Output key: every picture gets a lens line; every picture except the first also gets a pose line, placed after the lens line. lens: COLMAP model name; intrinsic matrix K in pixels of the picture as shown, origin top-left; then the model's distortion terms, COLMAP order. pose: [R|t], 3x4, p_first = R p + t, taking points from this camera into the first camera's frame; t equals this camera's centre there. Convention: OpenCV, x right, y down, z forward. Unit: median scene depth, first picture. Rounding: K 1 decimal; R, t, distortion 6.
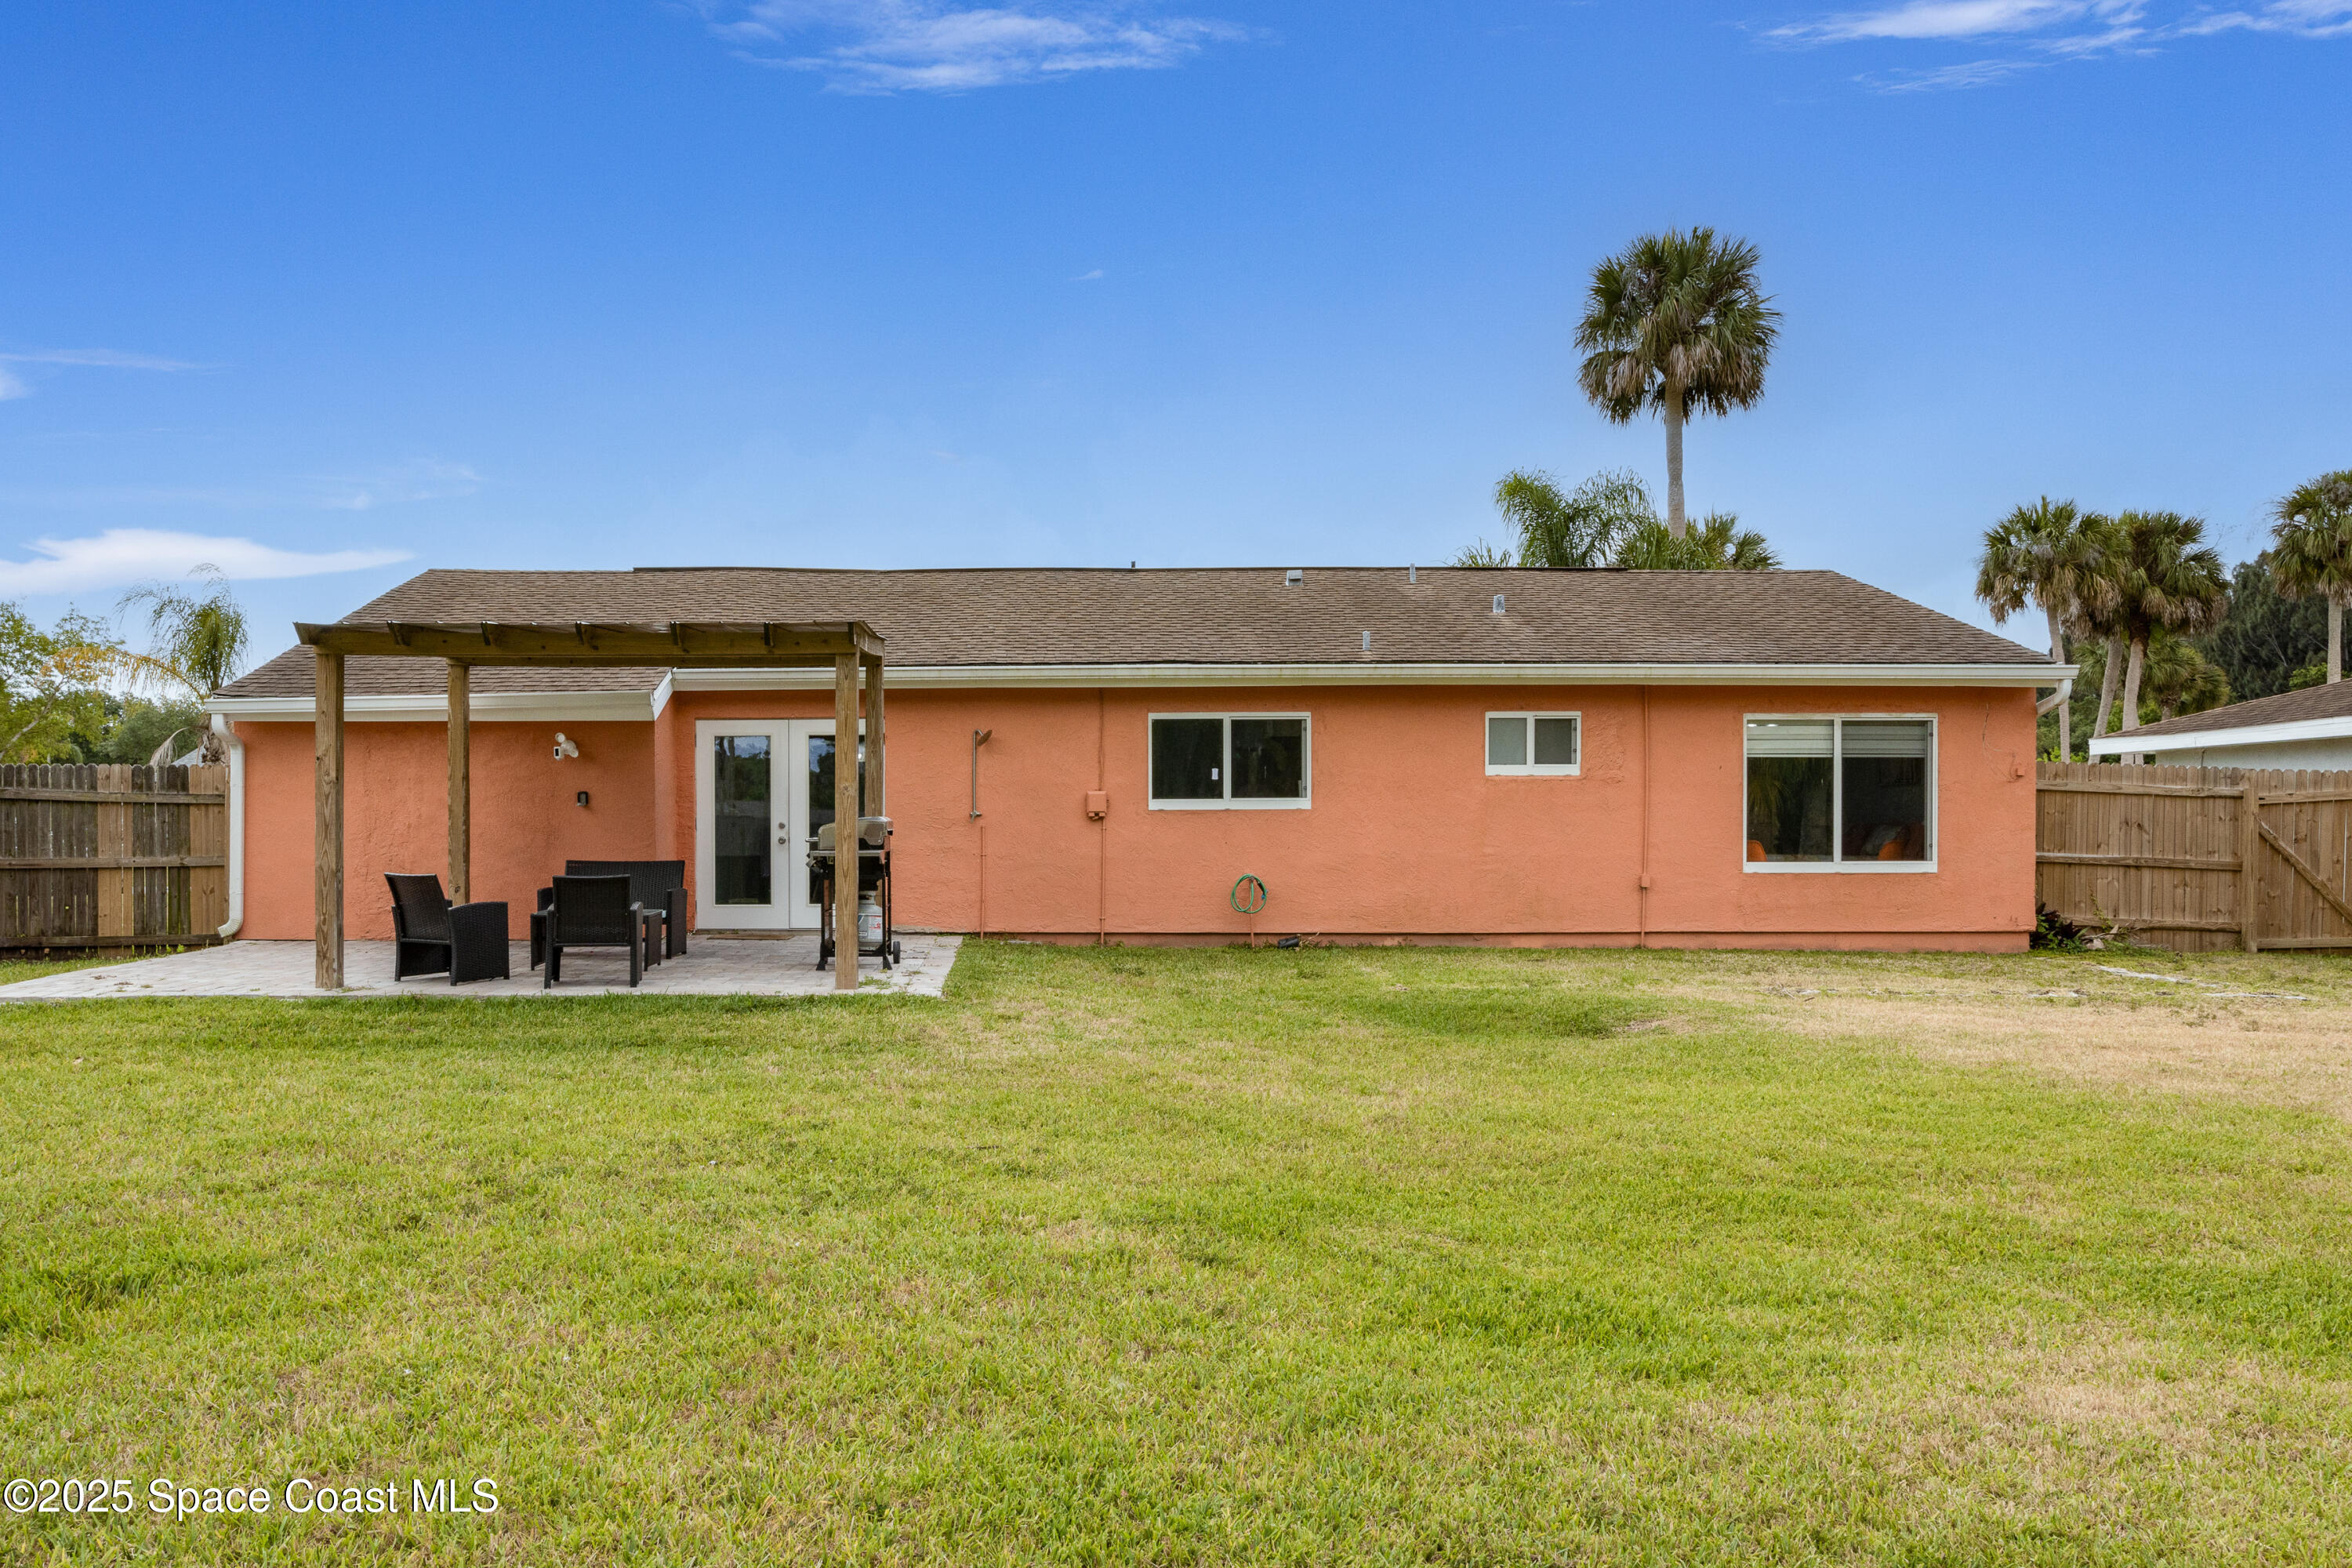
lens RADIAL K [[1719.5, 0, 1175.6], [0, 1719.5, 799.9], [0, 0, 1]] dist [-0.075278, 0.000195]
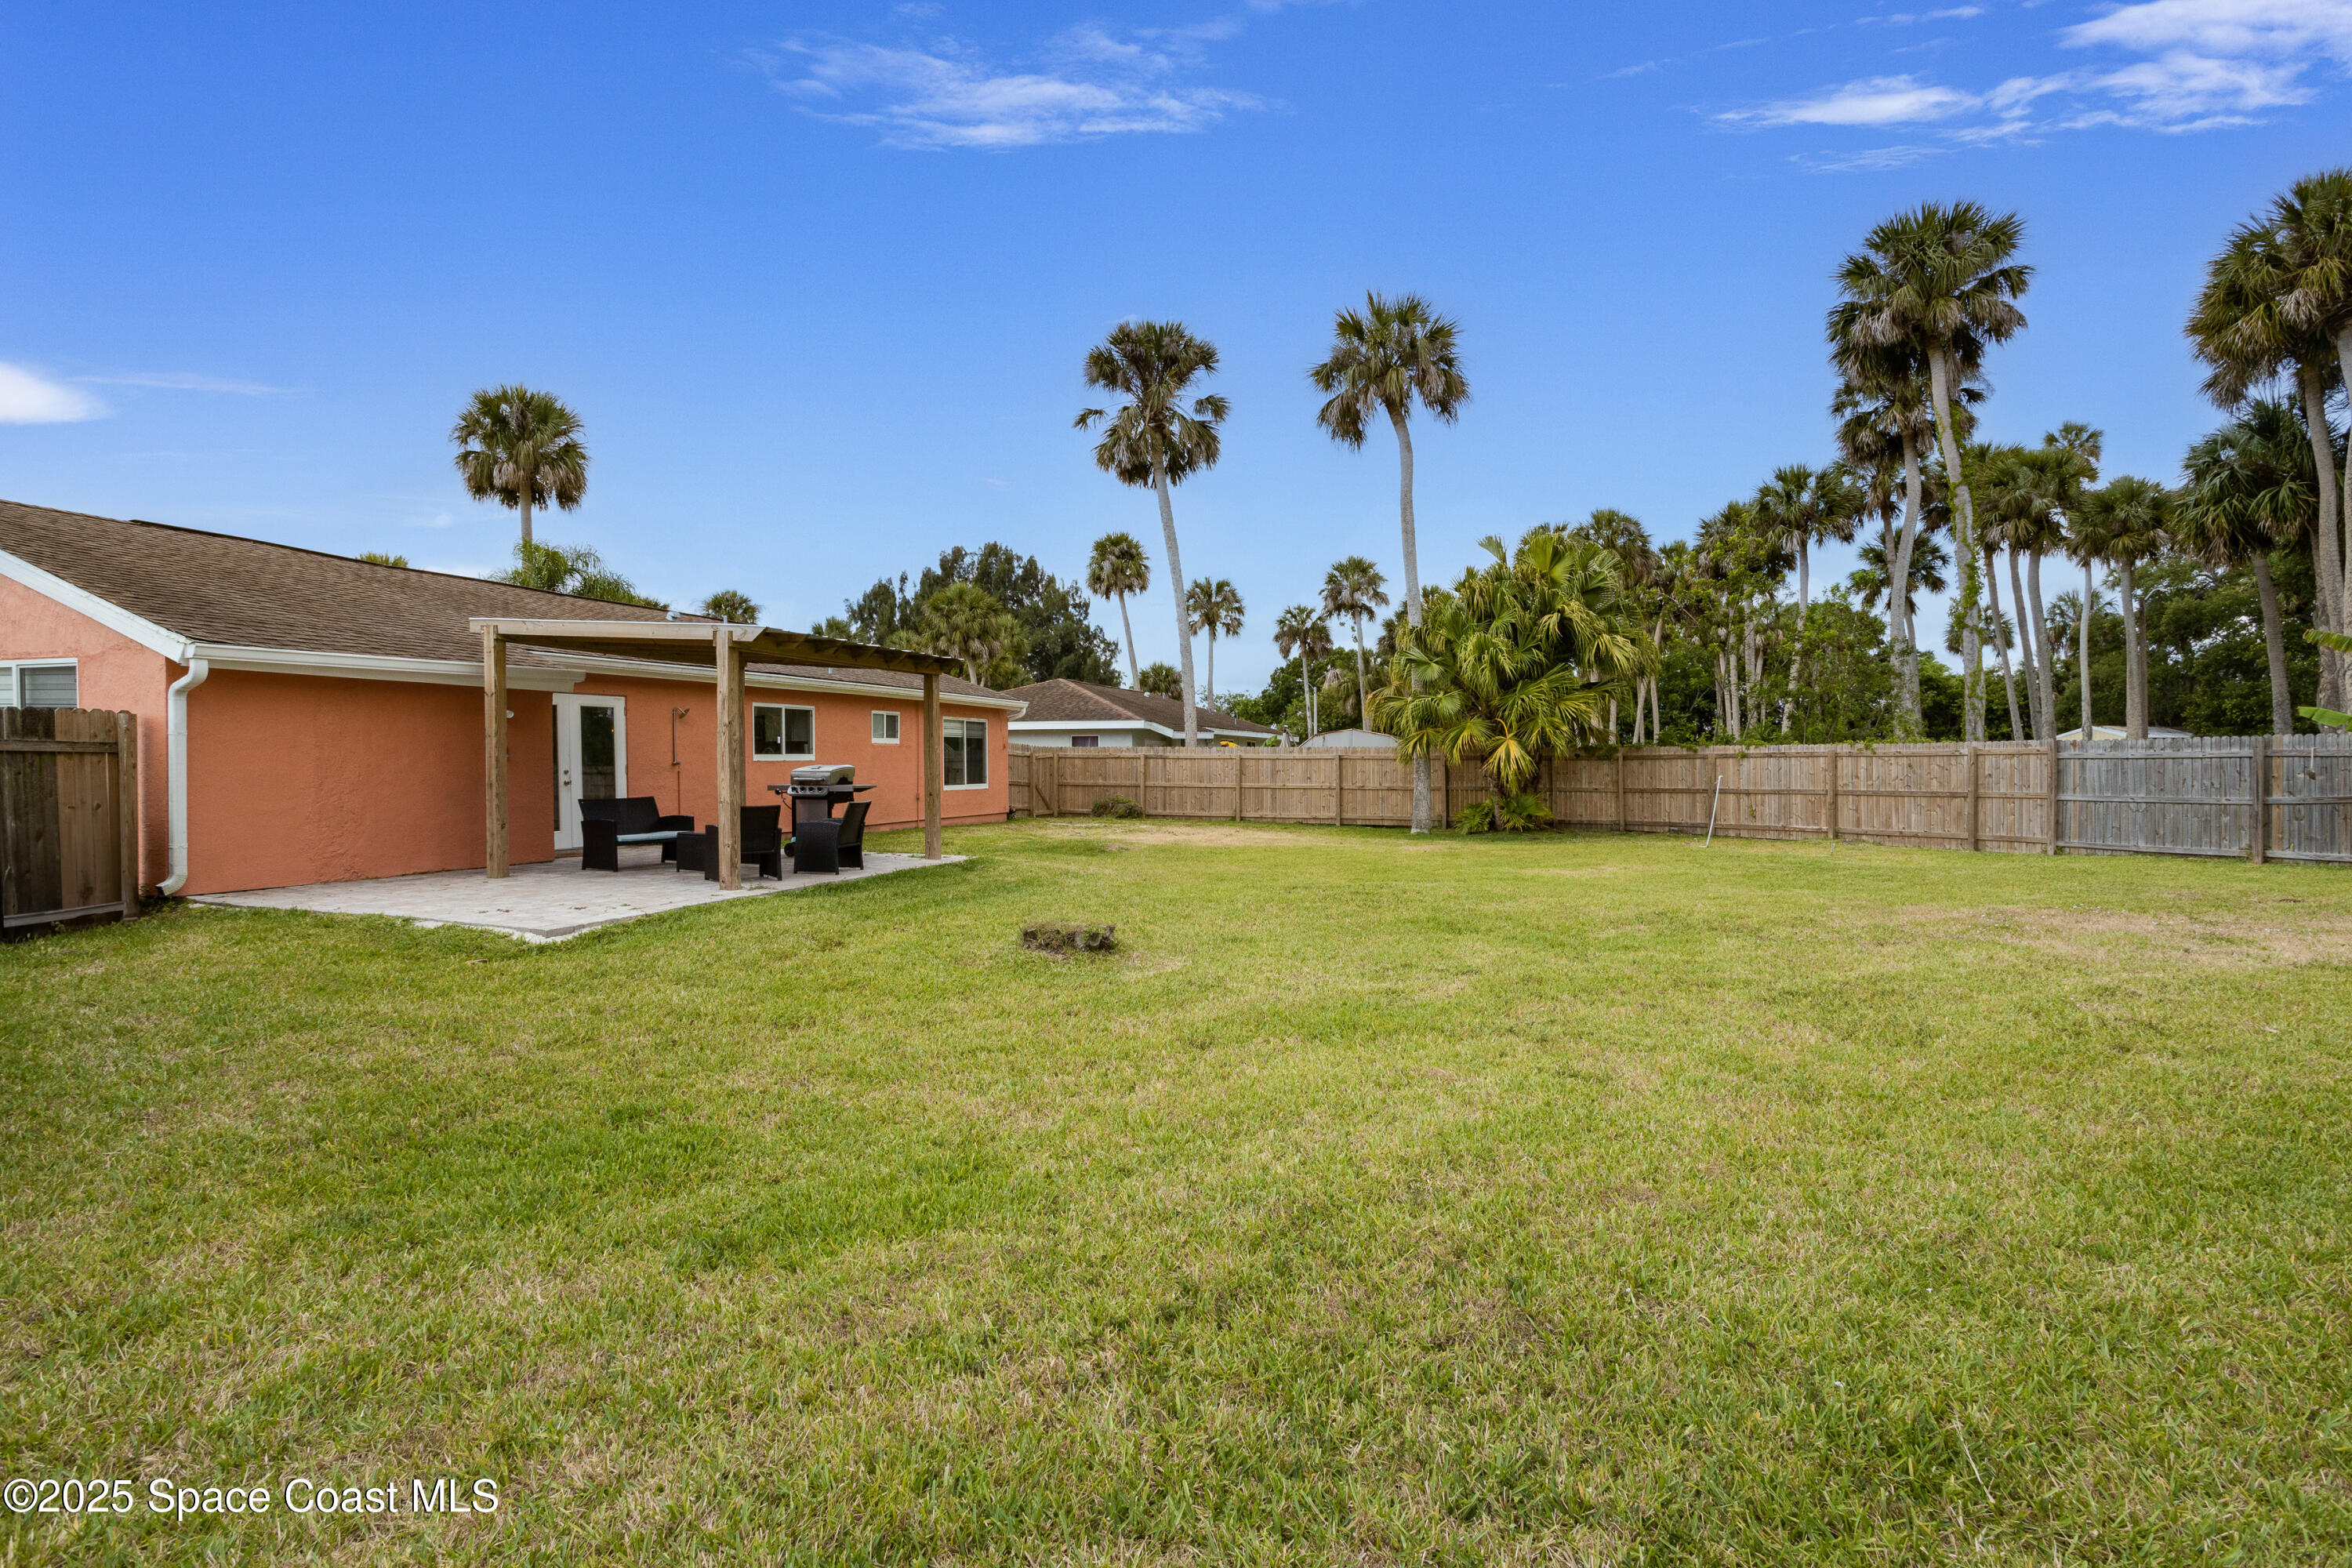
lens RADIAL K [[1116.2, 0, 1172.8], [0, 1116.2, 769.0], [0, 0, 1]] dist [-0.019477, 0.000482]
pose [[0.310815, -0.006243, 0.950450, -0.919734], [0.000329, 0.999979, 0.006461, 0.007144], [-0.950470, -0.001695, 0.310811, 0.280516]]
